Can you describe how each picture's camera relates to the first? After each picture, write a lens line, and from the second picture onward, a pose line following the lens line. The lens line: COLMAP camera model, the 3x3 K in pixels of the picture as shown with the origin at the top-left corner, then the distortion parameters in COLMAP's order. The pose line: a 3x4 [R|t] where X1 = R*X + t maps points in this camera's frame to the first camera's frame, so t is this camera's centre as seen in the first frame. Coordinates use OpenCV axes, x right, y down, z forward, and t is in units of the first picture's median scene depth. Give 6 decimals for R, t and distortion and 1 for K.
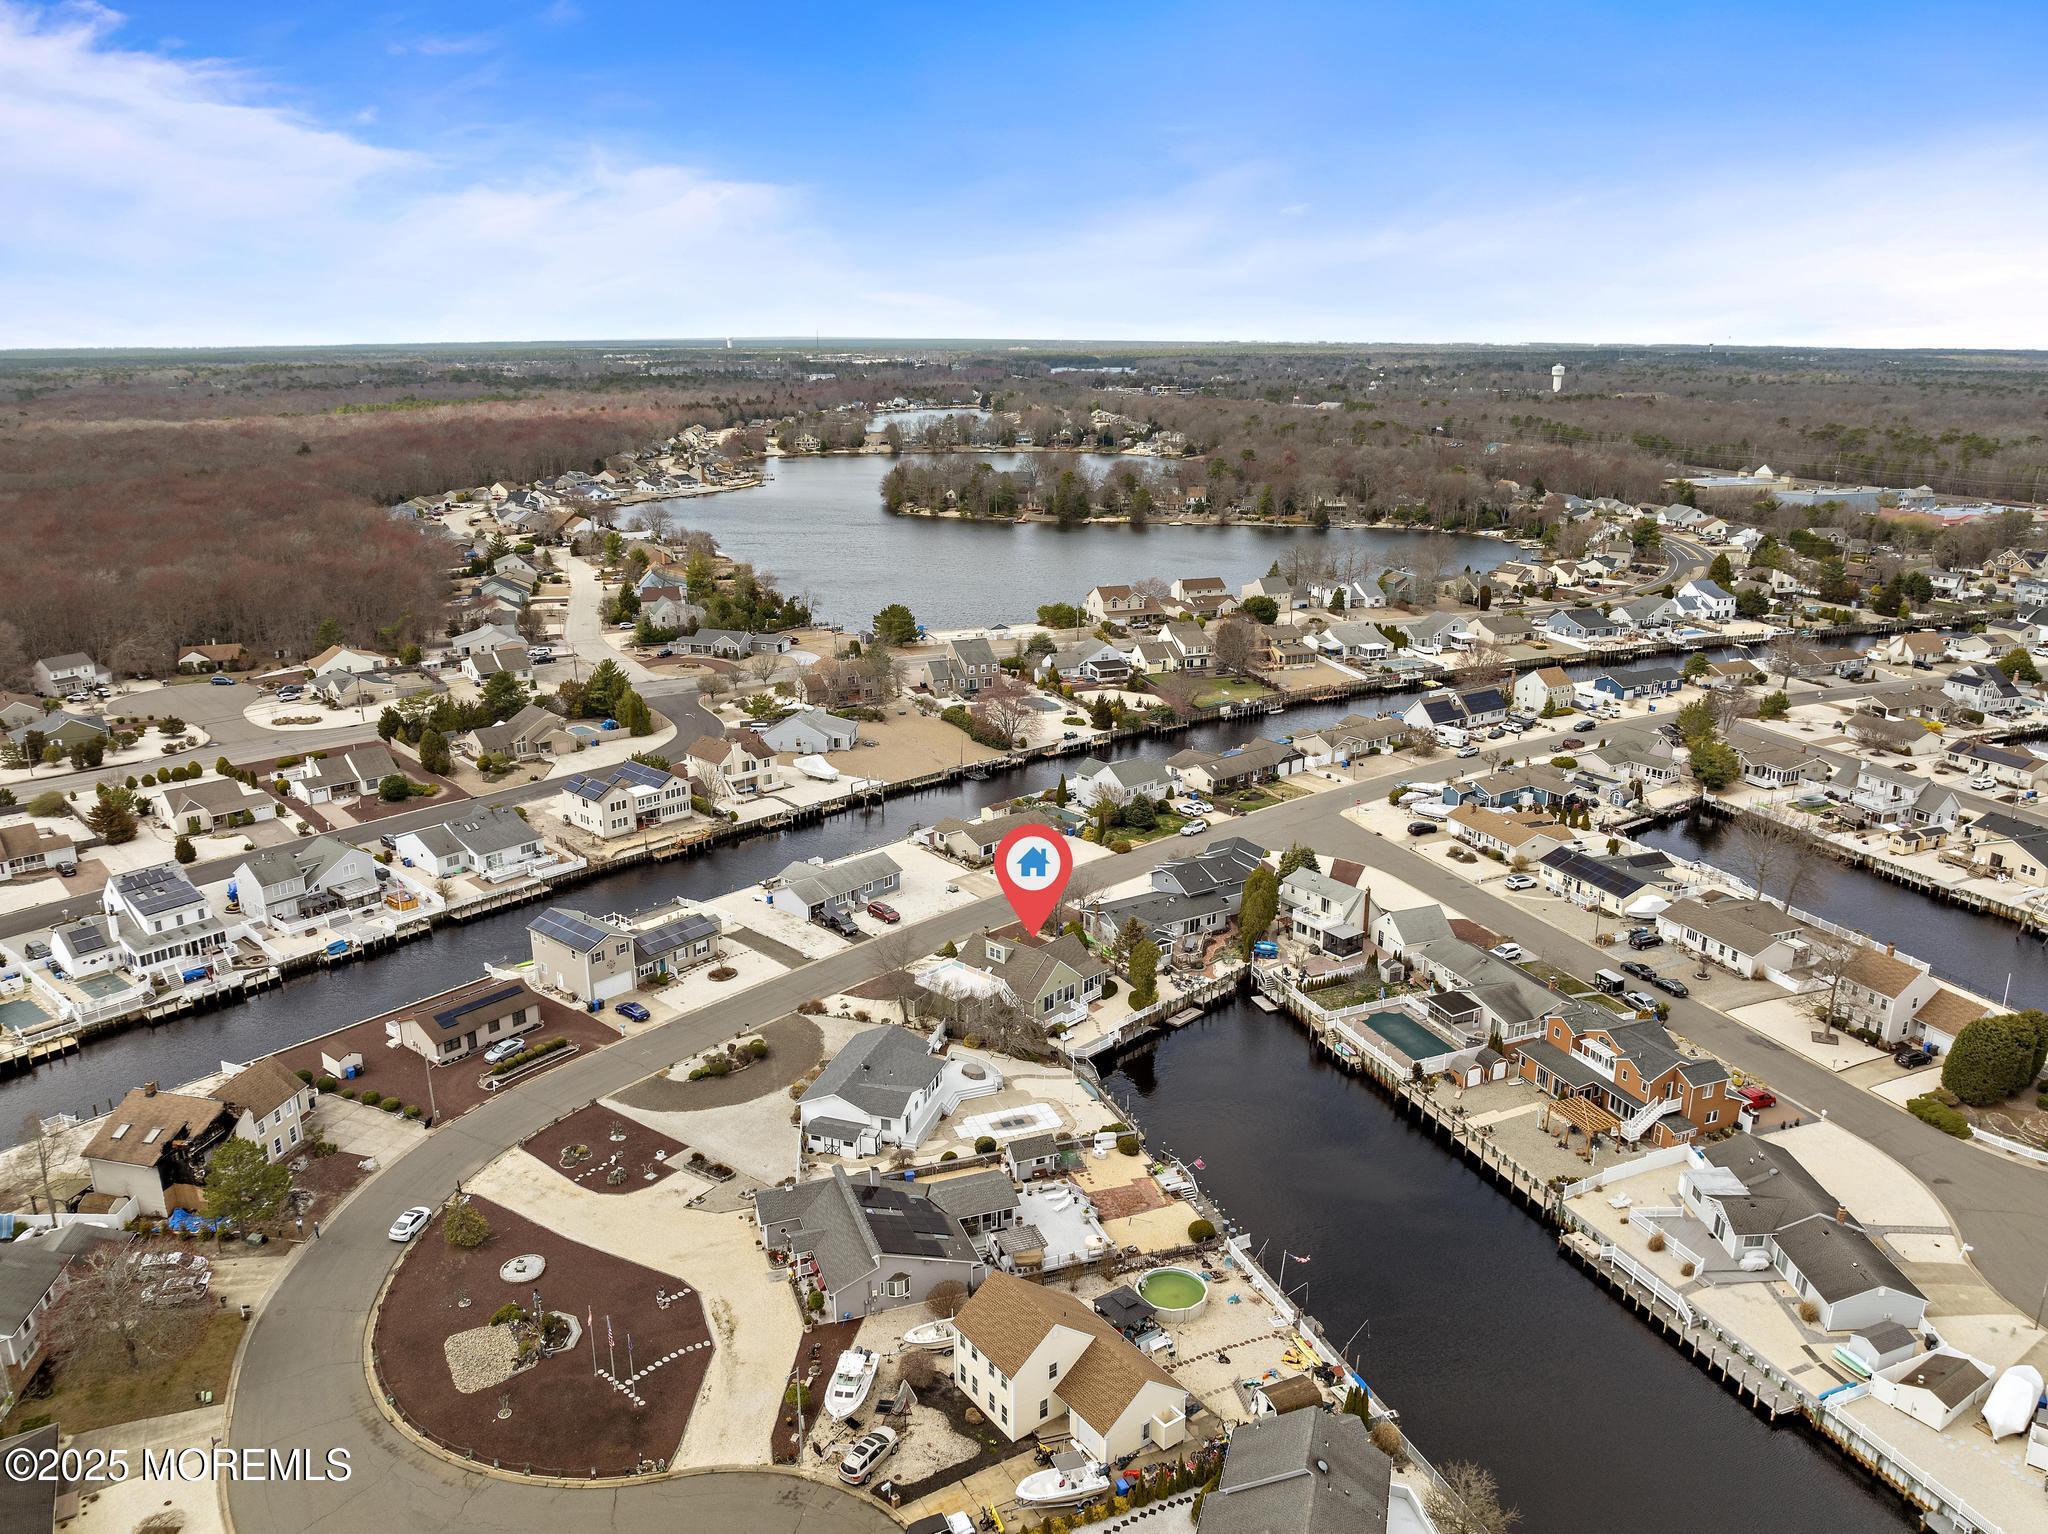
lens RADIAL K [[1463.0, 0, 1028.7], [0, 1463.0, 764.1], [0, 0, 1]] dist [-0.031605, -0.006955]
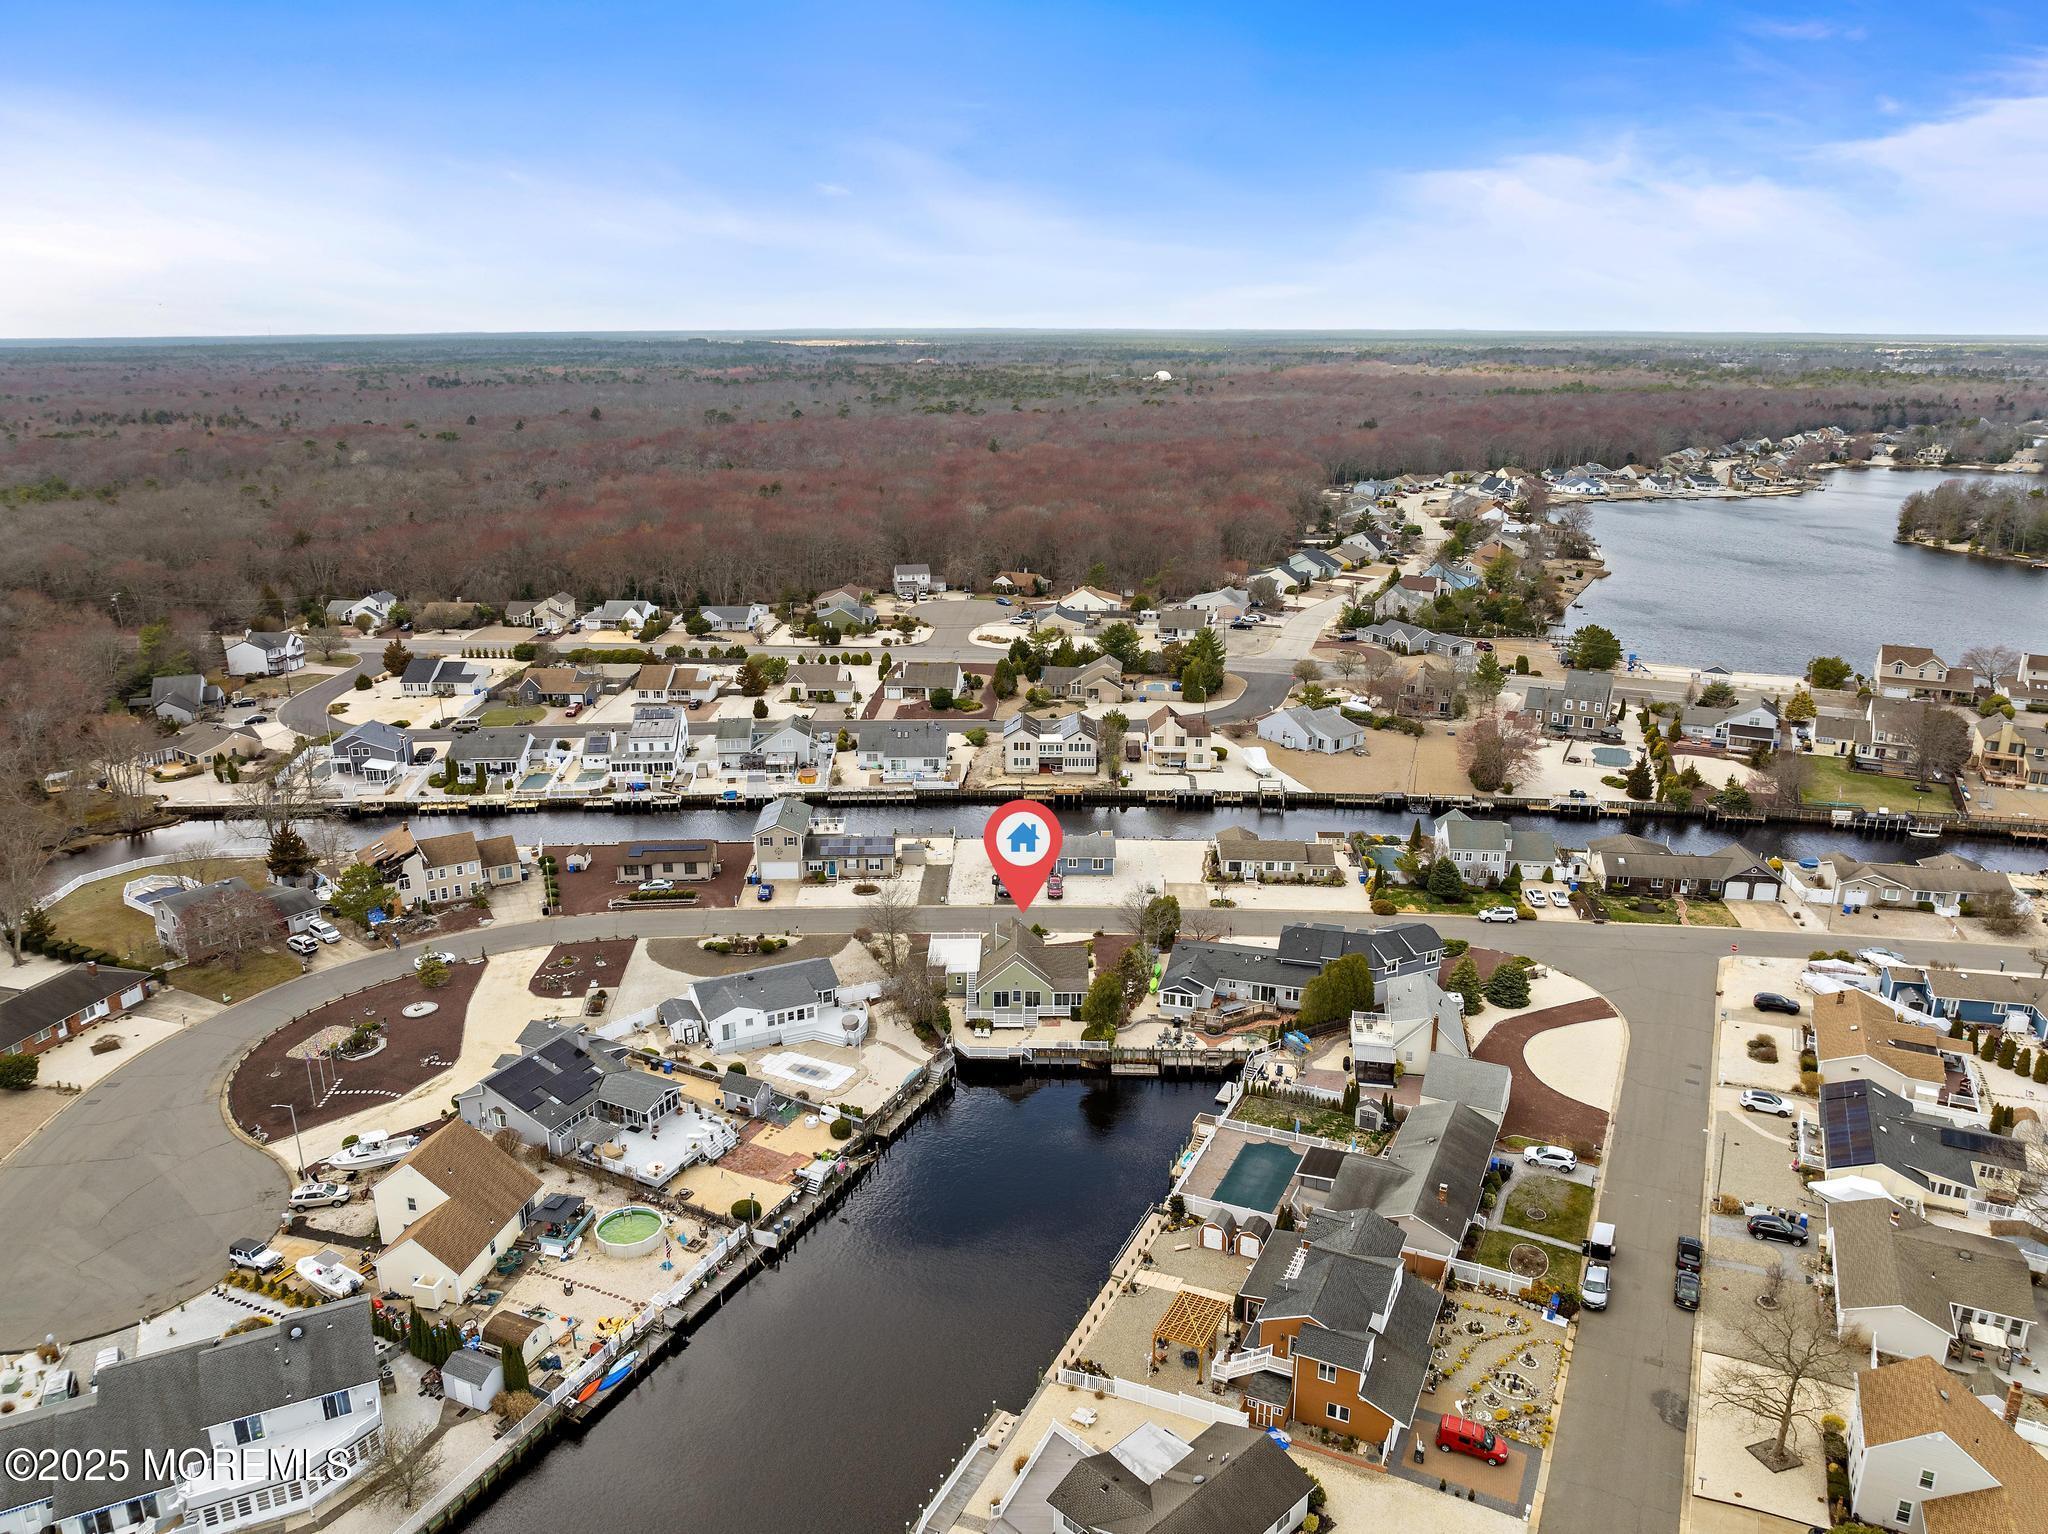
lens RADIAL K [[1450.5, 0, 1030.6], [0, 1450.5, 764.1], [0, 0, 1]] dist [-0.037026, 0.004827]
pose [[0.679813, 0.211918, -0.702100, 0.543550], [-0.205011, 0.974088, 0.095510, -0.070478], [0.704148, 0.079009, 0.705644, 0.251852]]
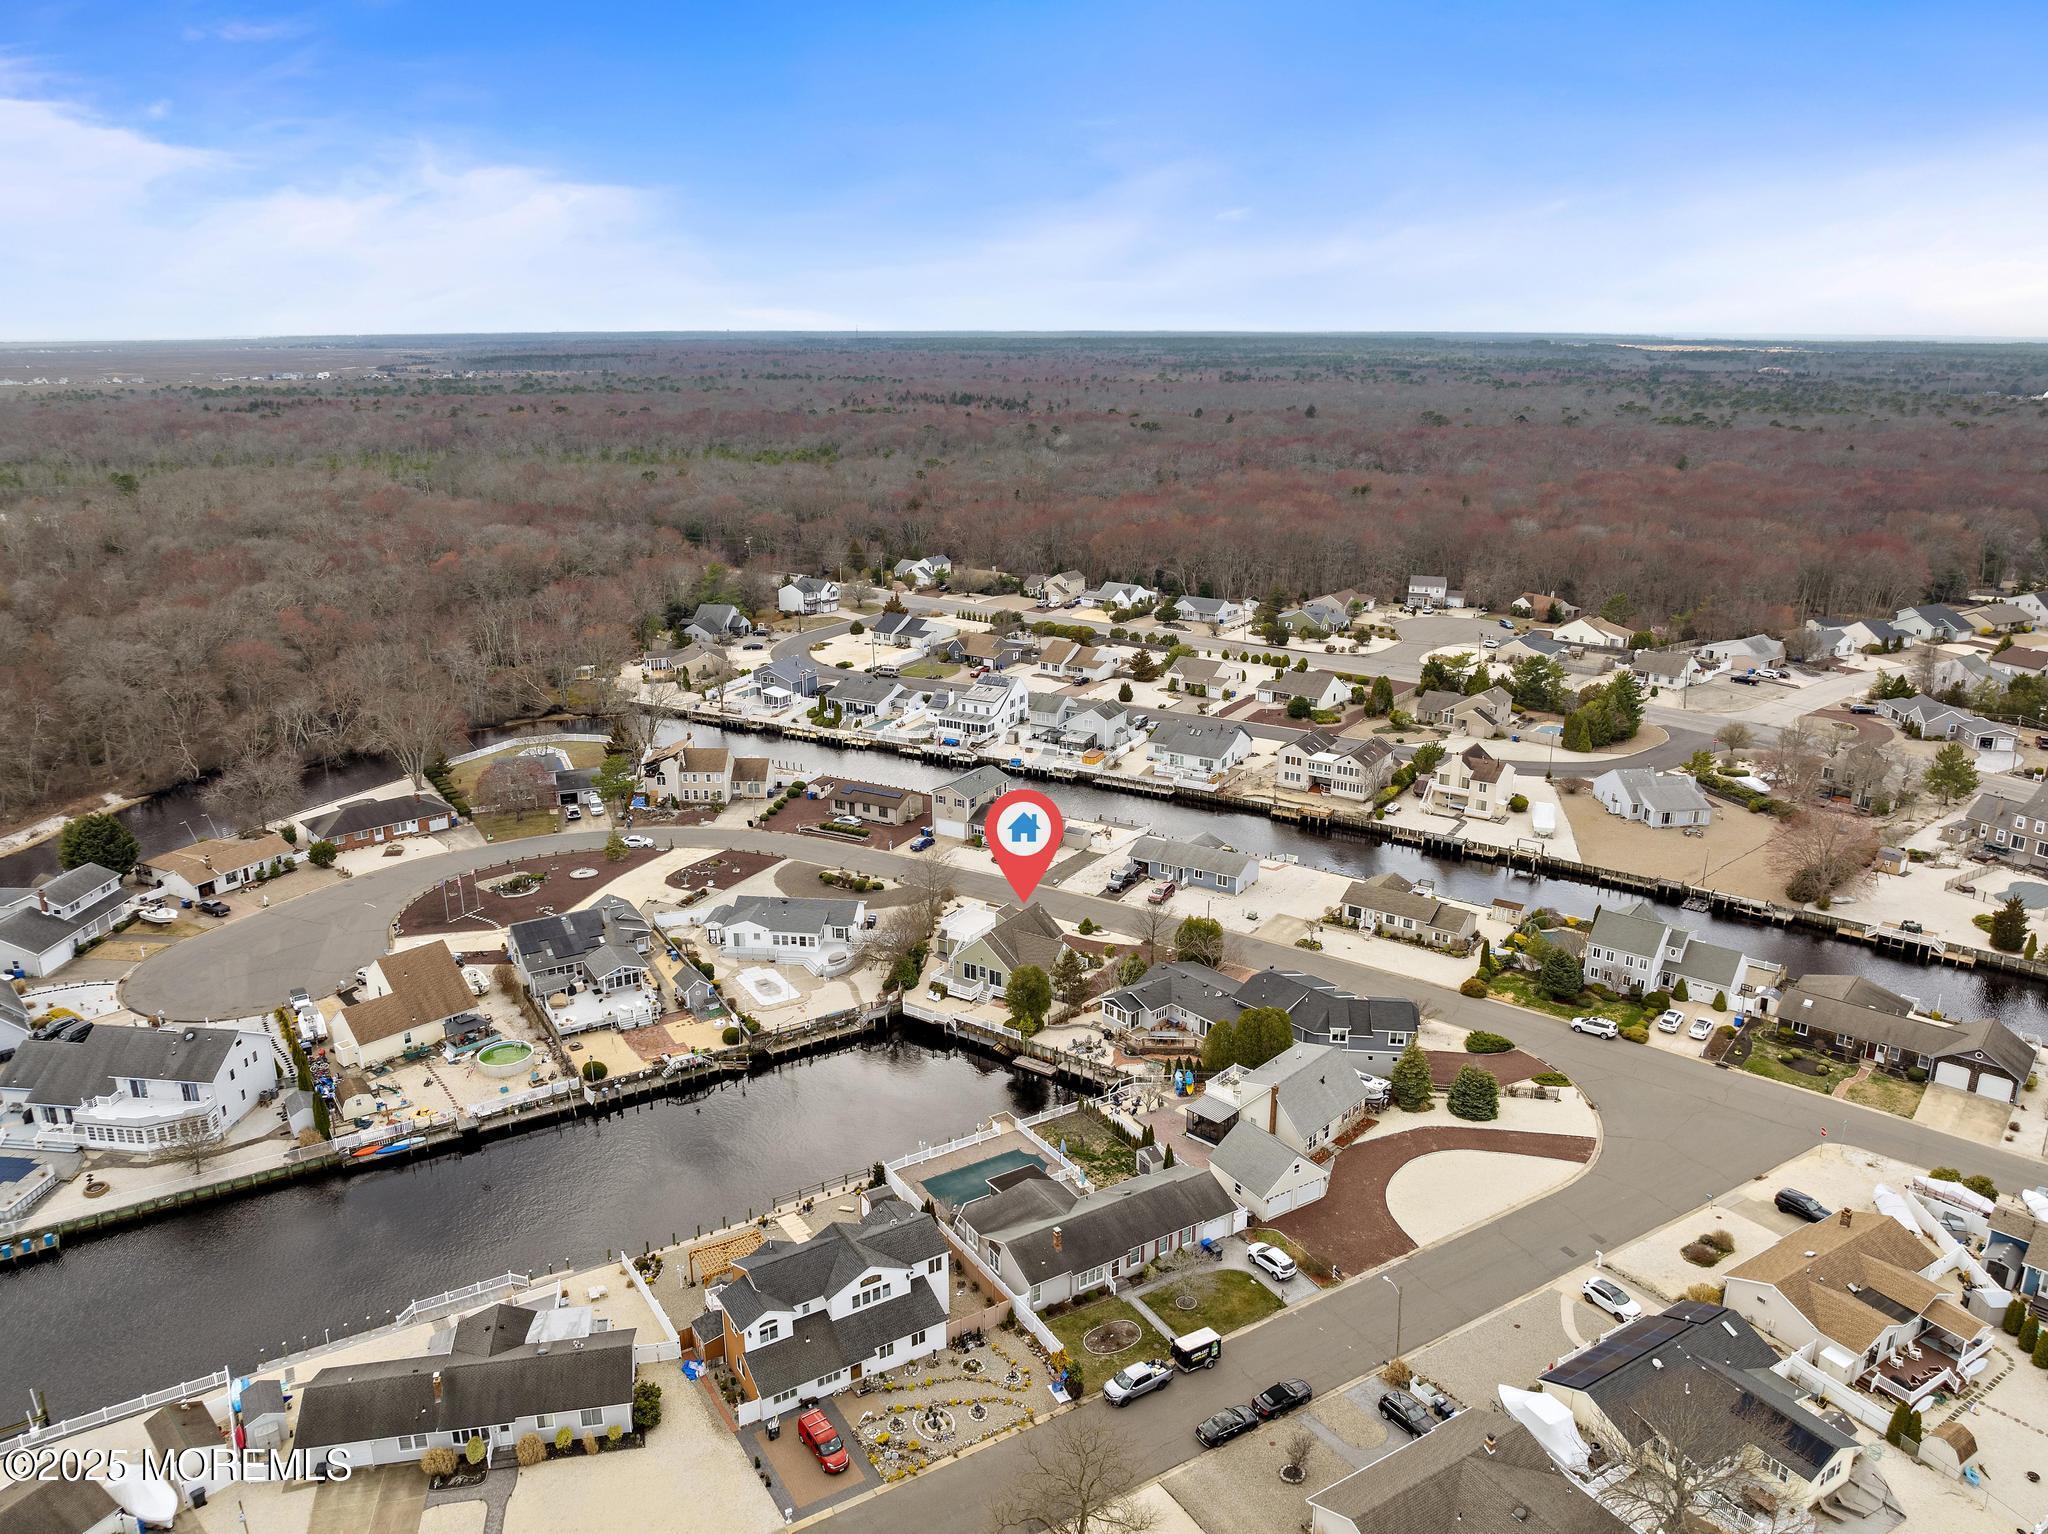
lens RADIAL K [[1463.0, 0, 1028.7], [0, 1463.0, 764.1], [0, 0, 1]] dist [-0.031605, -0.006955]
pose [[0.179127, 0.282400, -0.942424, 0.758565], [-0.276019, 0.933871, 0.227374, -0.173861], [0.944313, 0.219398, 0.245229, 0.606064]]
